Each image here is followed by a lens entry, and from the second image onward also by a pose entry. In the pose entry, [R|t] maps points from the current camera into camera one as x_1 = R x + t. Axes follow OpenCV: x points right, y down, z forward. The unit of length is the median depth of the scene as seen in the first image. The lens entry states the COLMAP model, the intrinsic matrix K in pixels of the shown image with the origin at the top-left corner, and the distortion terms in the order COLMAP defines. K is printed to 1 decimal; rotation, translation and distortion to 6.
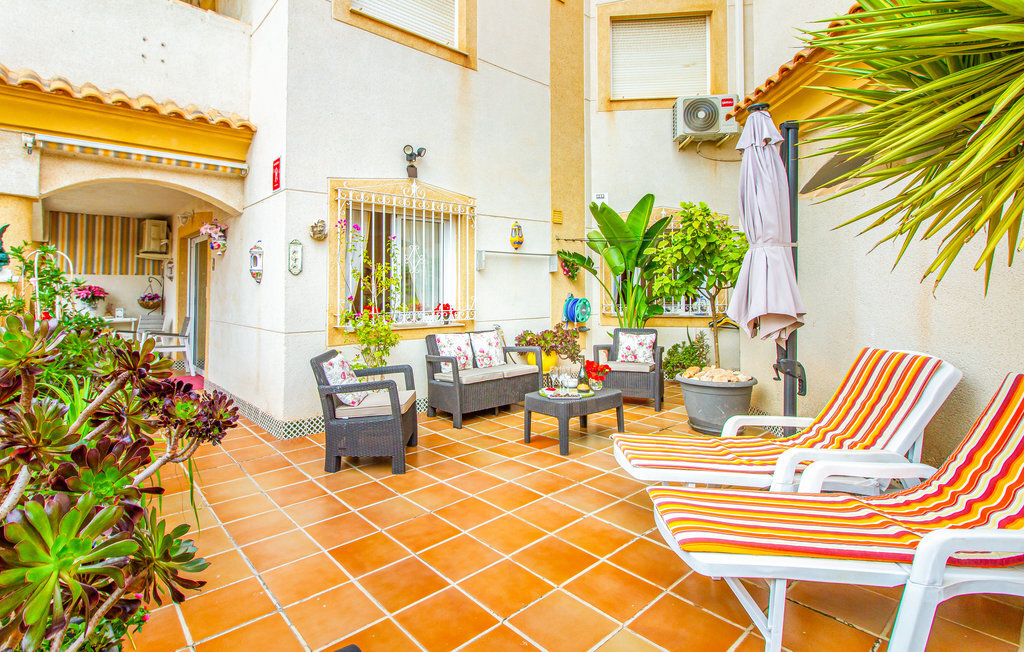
lens RADIAL K [[504.6, 0, 509.6], [0, 504.6, 260.9], [0, 0, 1]] dist [-0.025542, -0.000129]
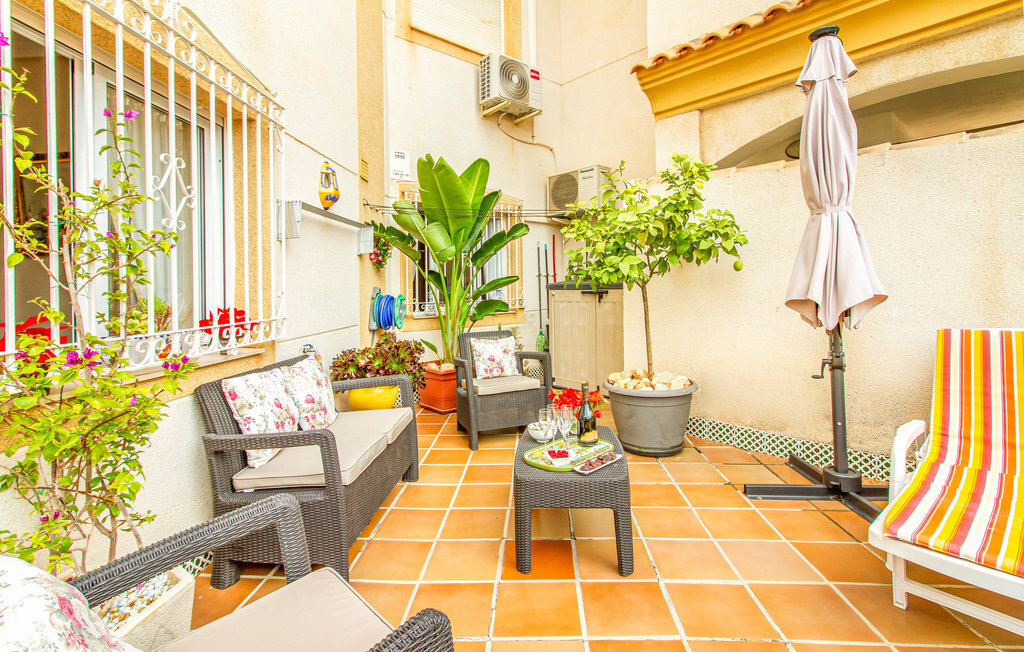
lens RADIAL K [[467.8, 0, 513.5], [0, 467.8, 281.3], [0, 0, 1]] dist [-0.002374, -0.000134]
pose [[0.718282, -0.002615, 0.695747, -0.321312], [-0.020727, 0.999469, 0.025156, 0.063832], [-0.695443, -0.032490, 0.717846, 0.735177]]
